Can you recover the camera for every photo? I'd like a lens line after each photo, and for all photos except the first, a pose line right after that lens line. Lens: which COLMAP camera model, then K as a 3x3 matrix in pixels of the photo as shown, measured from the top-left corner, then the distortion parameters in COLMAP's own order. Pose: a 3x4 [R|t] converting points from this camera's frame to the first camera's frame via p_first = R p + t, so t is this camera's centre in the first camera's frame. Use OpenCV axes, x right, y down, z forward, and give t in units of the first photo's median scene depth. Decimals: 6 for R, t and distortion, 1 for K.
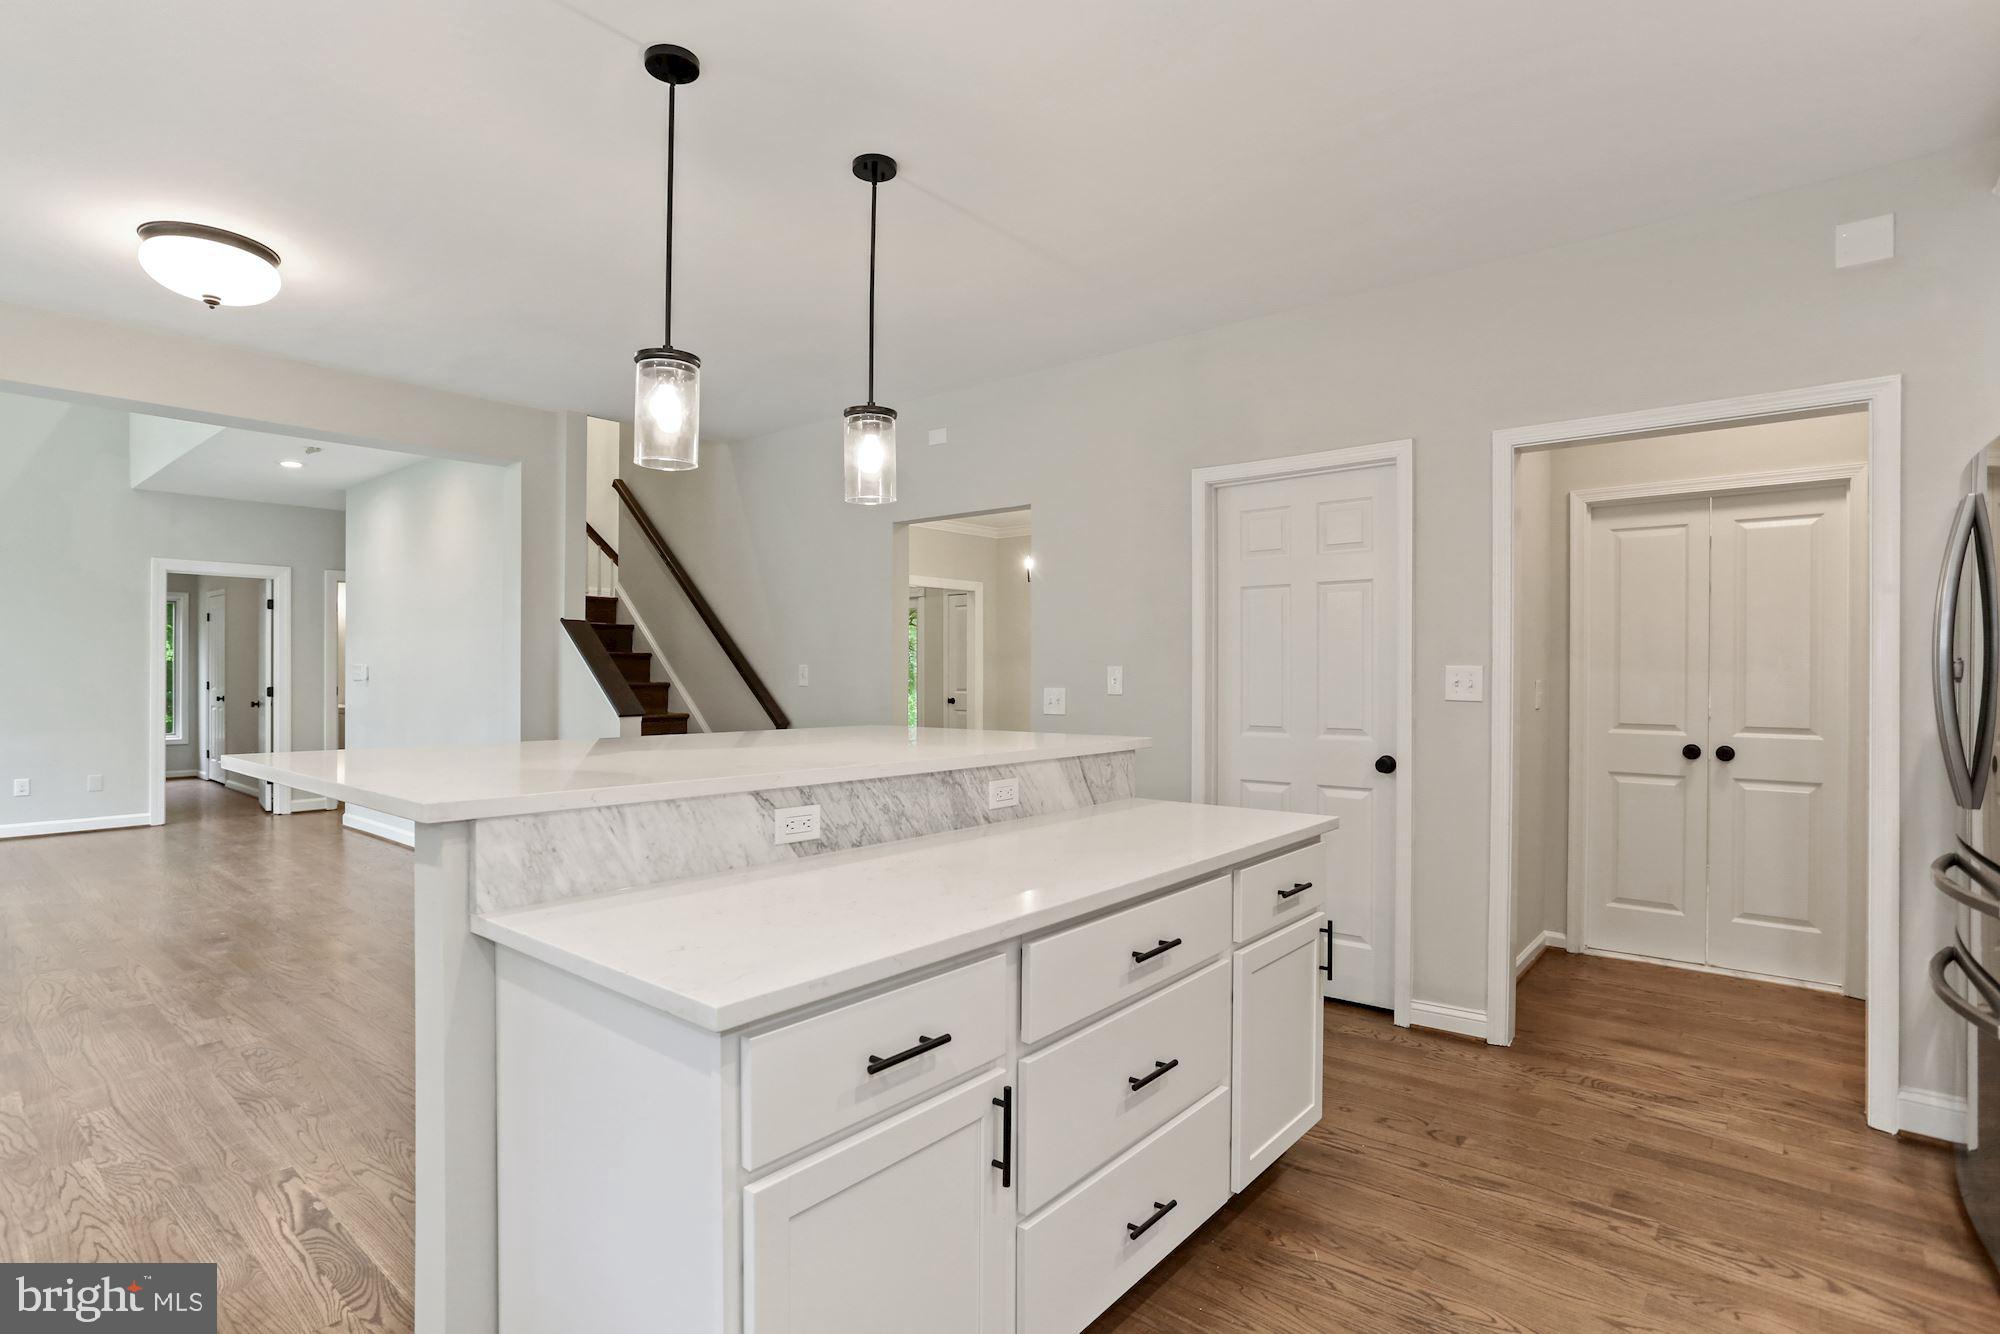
lens RADIAL K [[975.3, 0, 965.2], [0, 975.3, 674.0], [0, 0, 1]] dist [-0.042151, 0.013839]
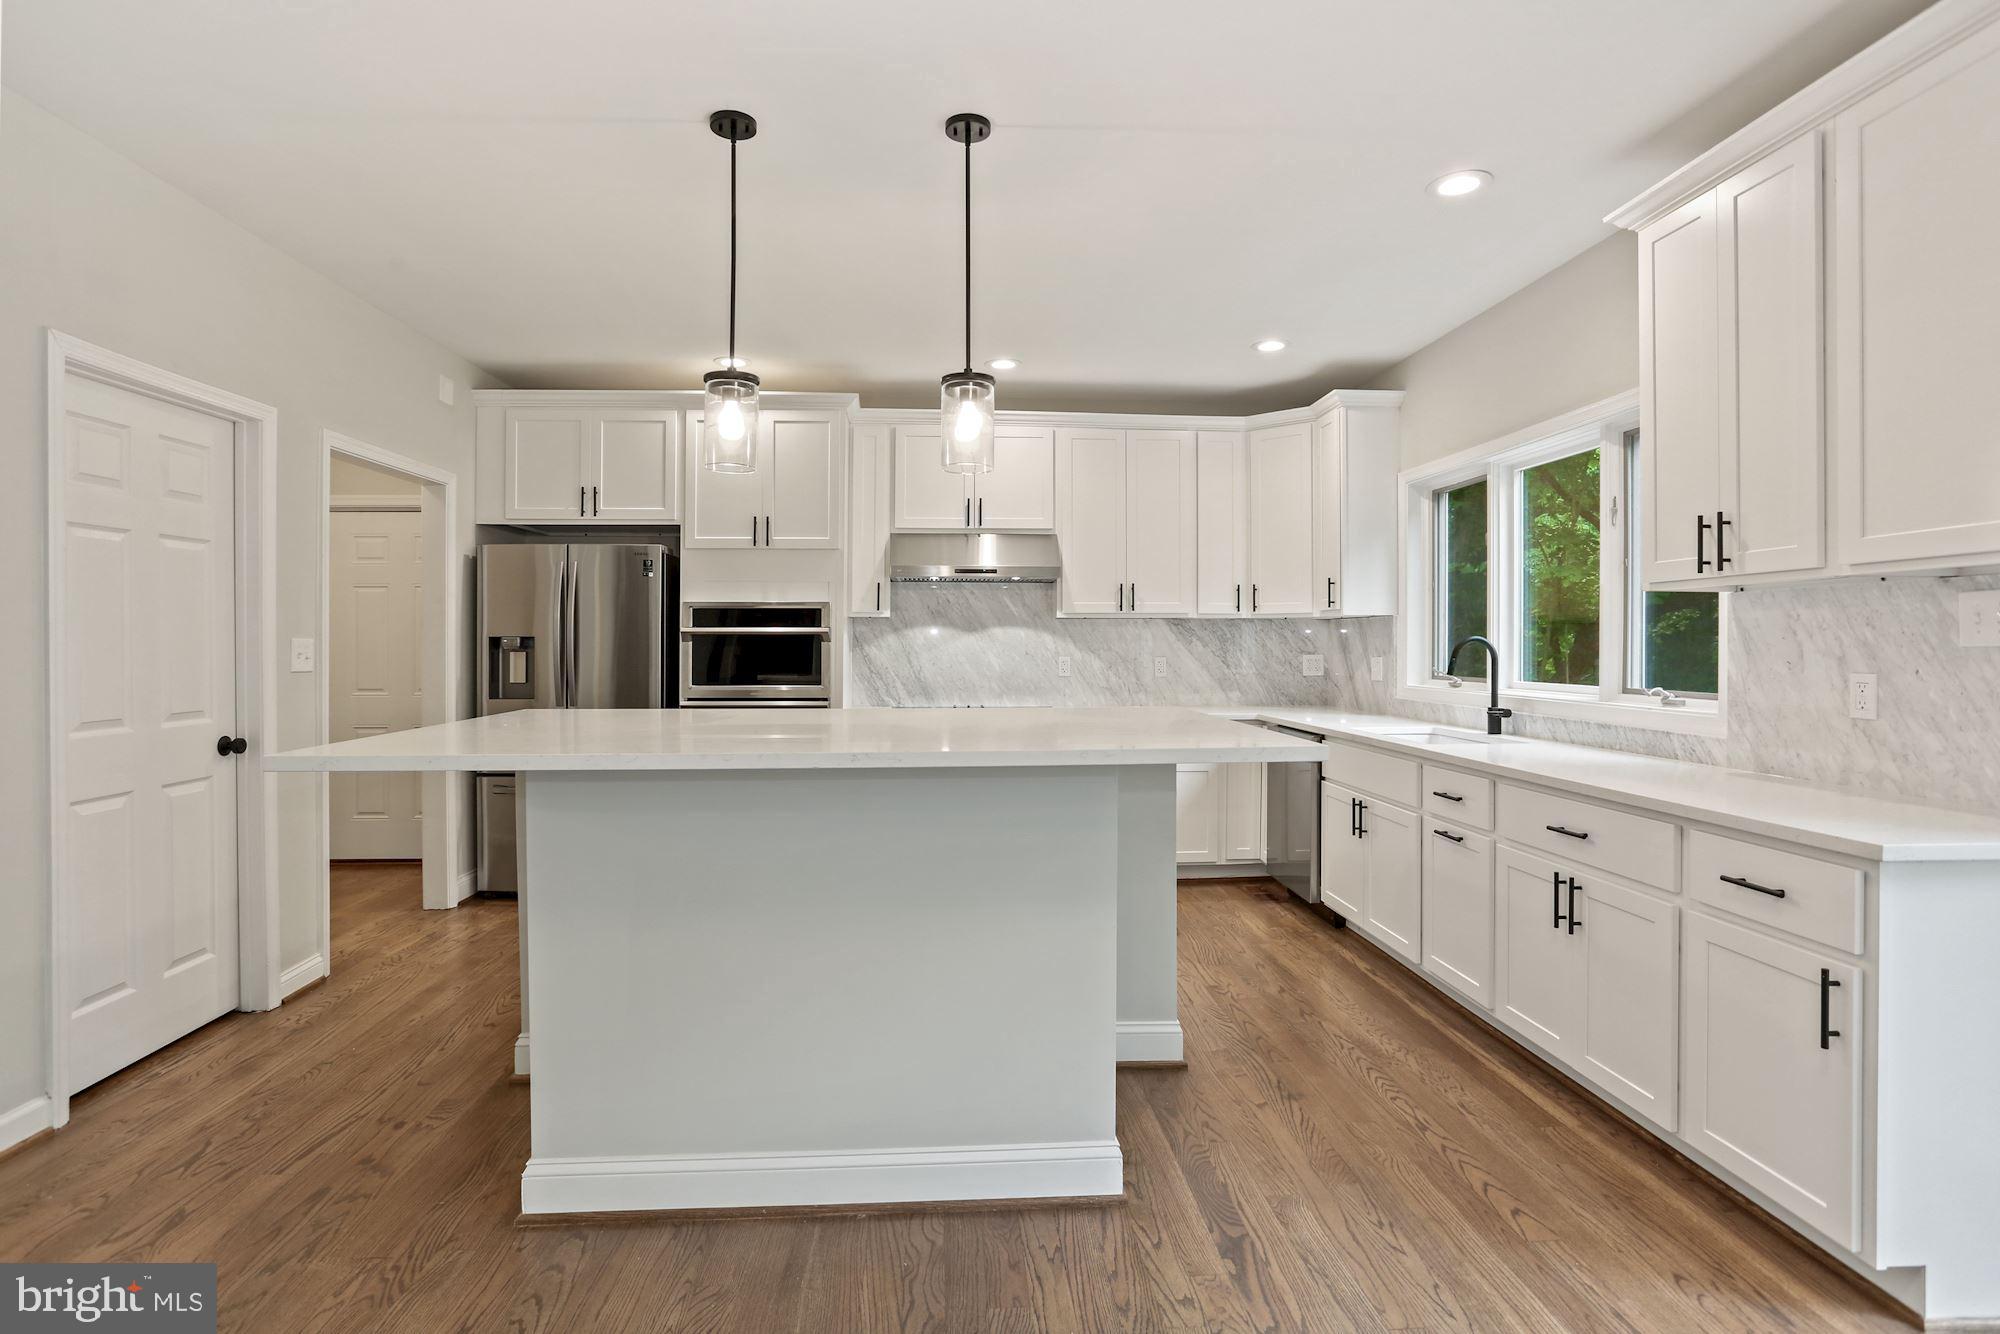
lens RADIAL K [[975.3, 0, 1019.7], [0, 975.3, 645.5], [0, 0, 1]] dist [-0.042151, 0.013839]
pose [[-0.718895, -0.005052, 0.695101, -1.104158], [-0.002255, 0.999985, 0.004936, -0.011511], [-0.695115, 0.001981, -0.718896, 1.696337]]
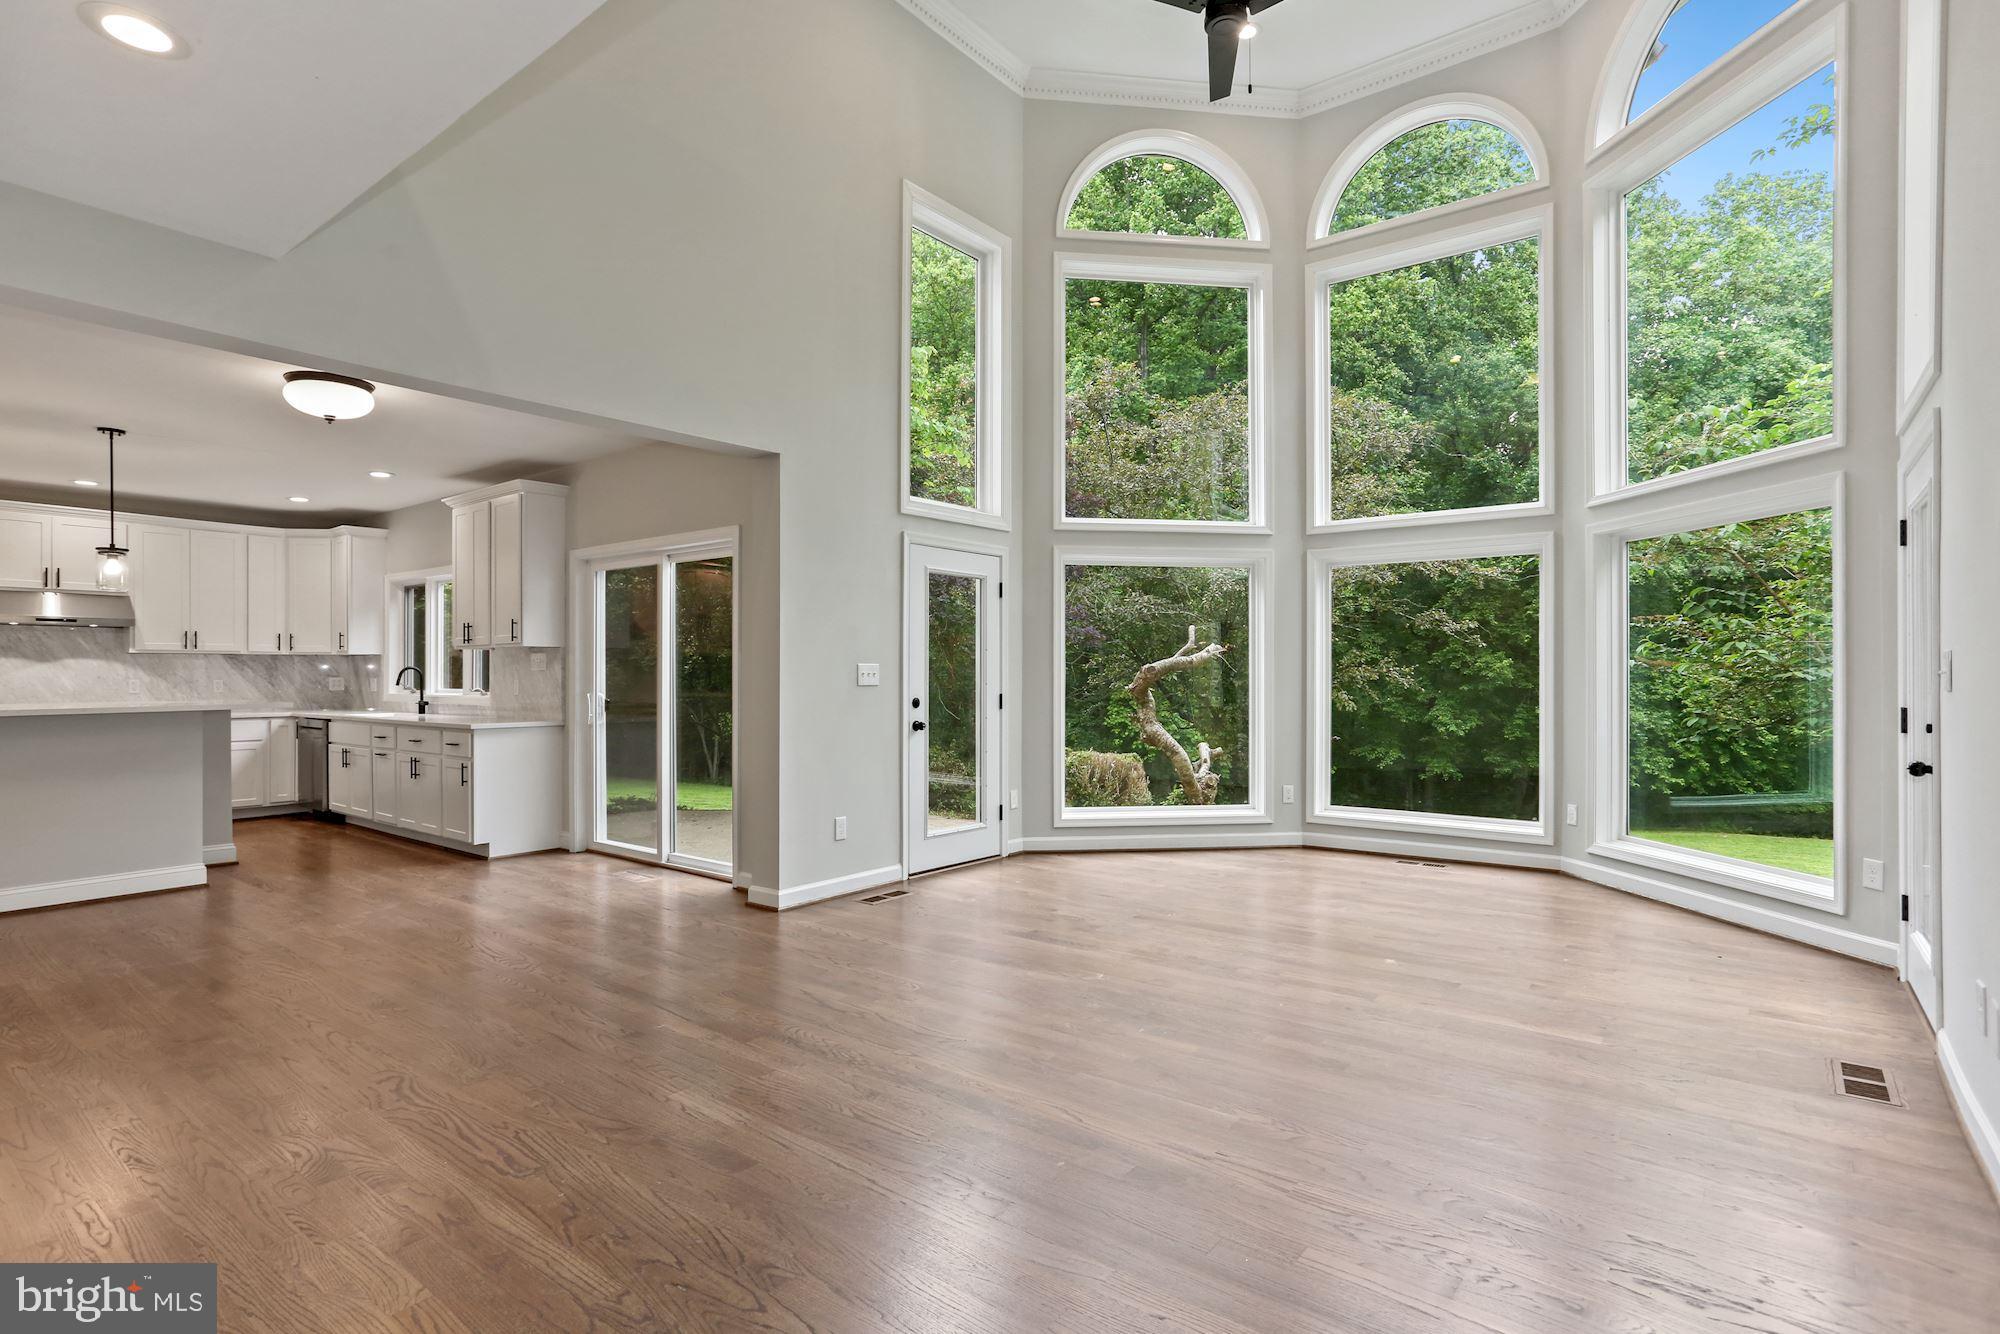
lens RADIAL K [[980.4, 0, 996.4], [0, 980.4, 681.7], [0, 0, 1]] dist [-0.037255, 0.019688]
pose [[-0.998337, -0.001543, -0.057629, -2.388280], [-0.001984, 0.999969, 0.007590, 0.003089], [0.057615, 0.007692, -0.998309, 3.506354]]
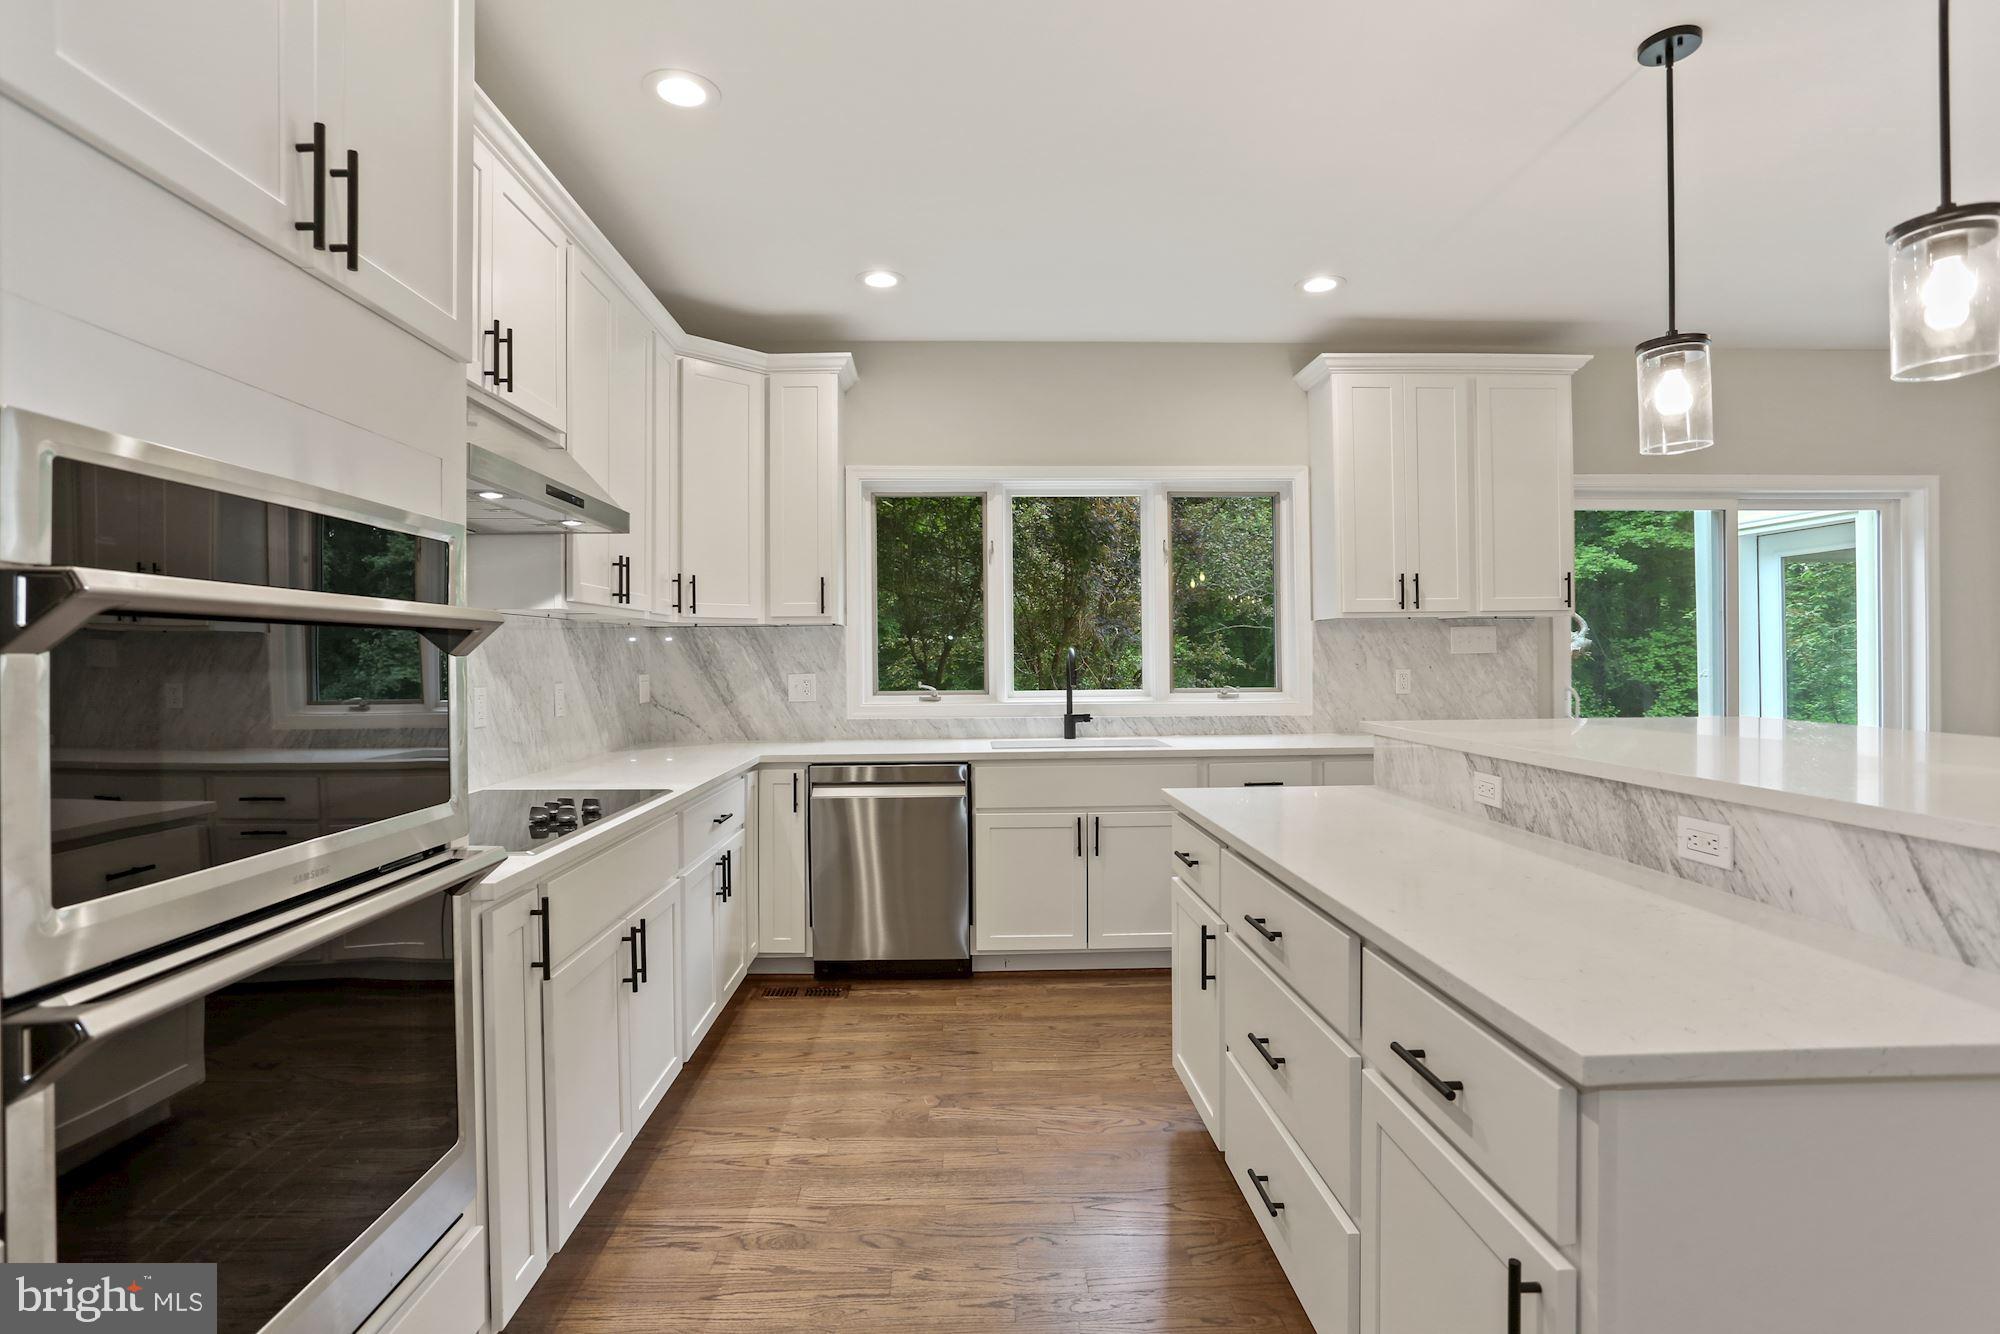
lens RADIAL K [[975.3, 0, 978.4], [0, 975.3, 655.8], [0, 0, 1]] dist [-0.042151, 0.013839]
pose [[-0.746217, 0.001489, -0.665702, 0.842029], [0.006215, 0.999969, -0.004731, -0.000859], [0.665674, -0.007668, -0.746203, 1.184831]]
